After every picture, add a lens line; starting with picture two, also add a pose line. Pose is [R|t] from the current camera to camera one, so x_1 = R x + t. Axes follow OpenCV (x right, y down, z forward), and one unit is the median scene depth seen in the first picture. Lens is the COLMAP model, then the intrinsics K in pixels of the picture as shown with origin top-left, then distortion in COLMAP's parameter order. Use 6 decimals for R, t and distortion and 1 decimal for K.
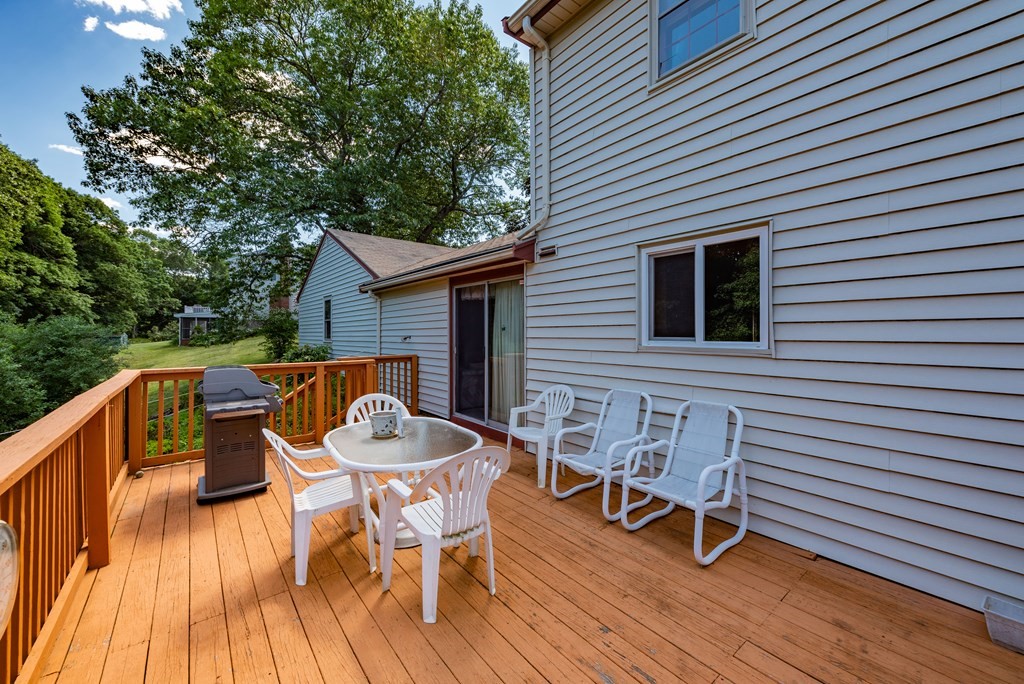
lens RADIAL K [[408.8, 0, 506.3], [0, 408.8, 325.0], [0, 0, 1]] dist [0.015460, -0.005655]
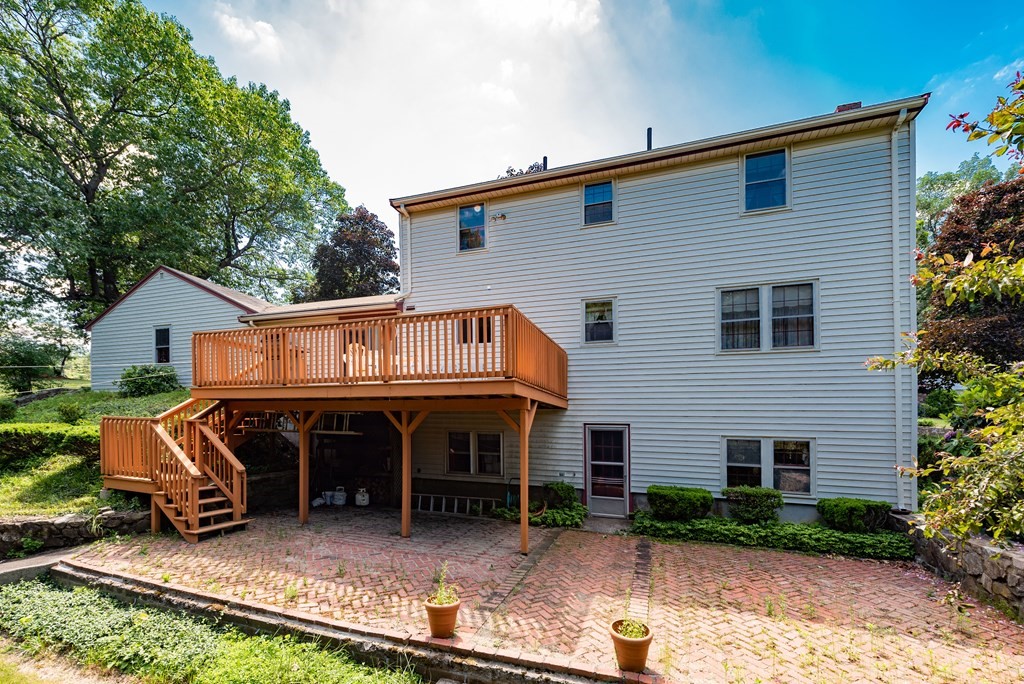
lens RADIAL K [[408.8, 0, 506.3], [0, 408.8, 325.0], [0, 0, 1]] dist [0.015460, -0.005655]
pose [[0.837365, 0.130726, 0.530784, -0.124947], [-0.018955, 0.977344, -0.210805, 0.073836], [-0.546316, 0.166460, 0.820871, -0.218629]]
